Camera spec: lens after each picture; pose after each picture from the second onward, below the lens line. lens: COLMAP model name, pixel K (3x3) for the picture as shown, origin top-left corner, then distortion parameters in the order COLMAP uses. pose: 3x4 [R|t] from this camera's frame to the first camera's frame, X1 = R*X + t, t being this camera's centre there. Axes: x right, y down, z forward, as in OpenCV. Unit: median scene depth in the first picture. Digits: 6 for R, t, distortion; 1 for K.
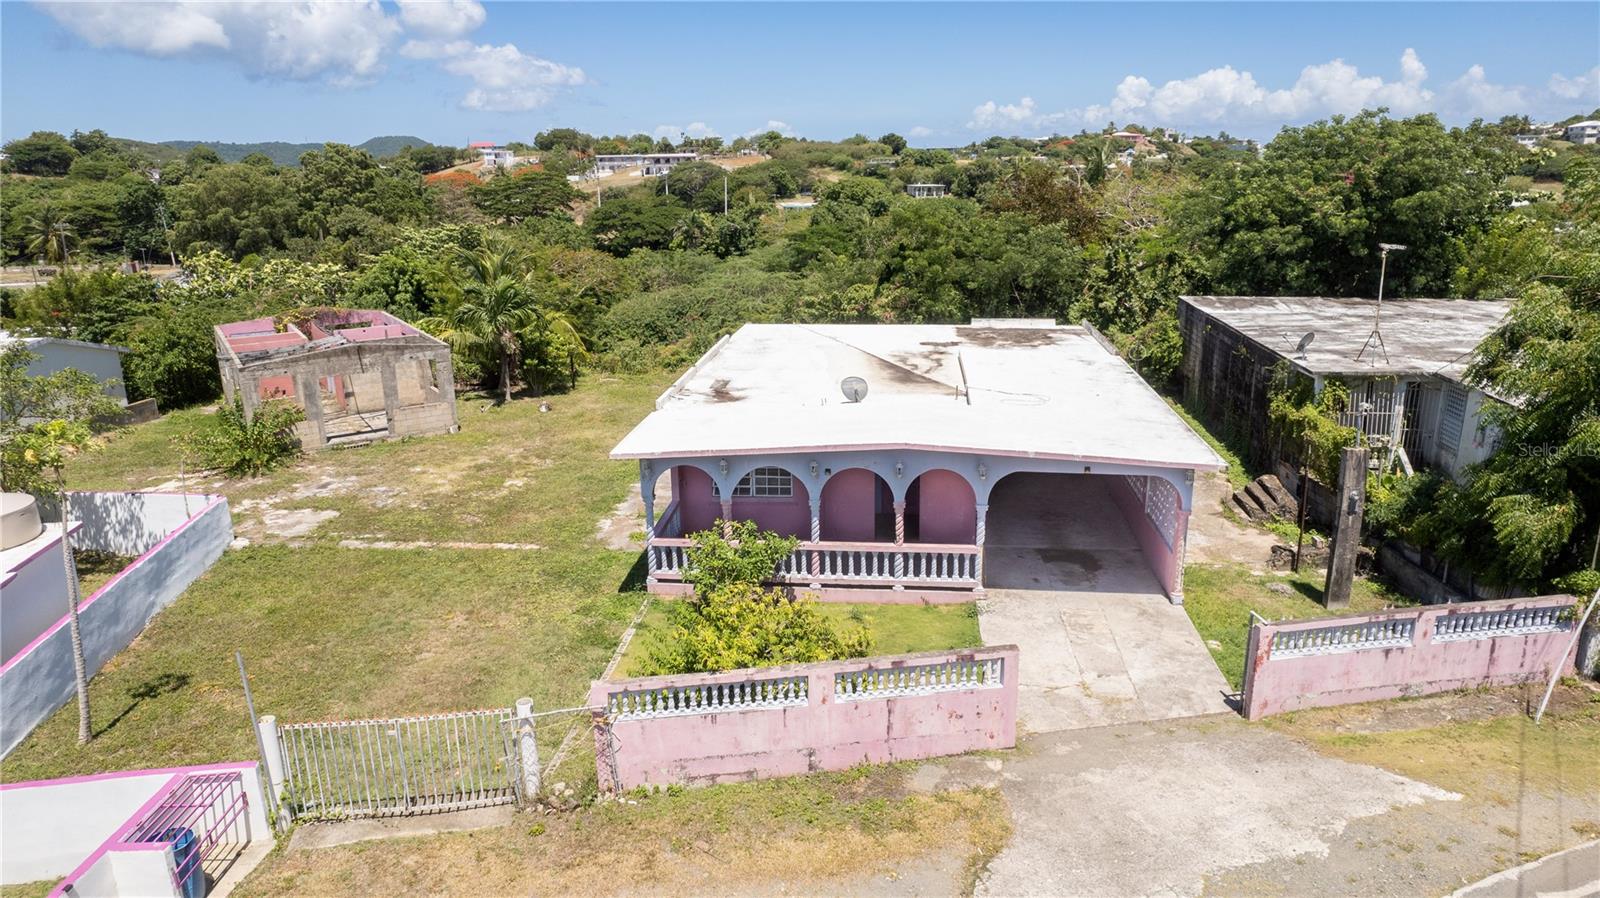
lens RADIAL K [[967.7, 0, 797.2], [0, 967.7, 436.8], [0, 0, 1]] dist [-0.084374, 0.033569]
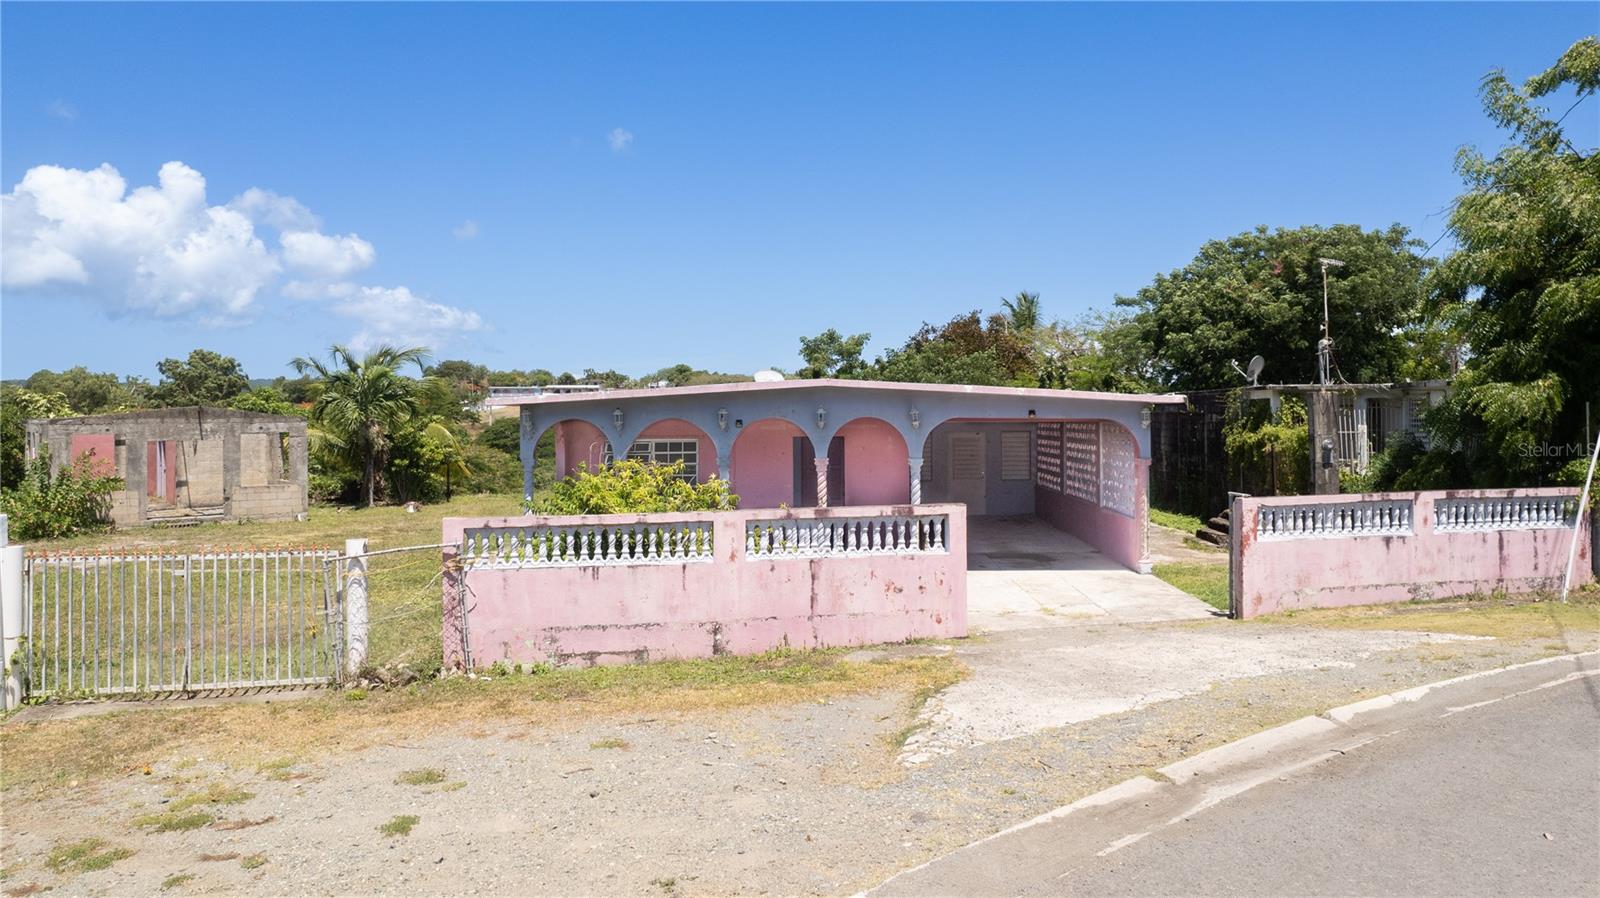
lens RADIAL K [[1070.7, 0, 797.8], [0, 1070.7, 451.9], [0, 0, 1]] dist [-0.068413, 0.006685]
pose [[0.996516, 0.007668, 0.083050, 0.006172], [0.012549, 0.970644, -0.240194, 0.373529], [-0.082454, 0.240399, 0.967166, 0.089591]]
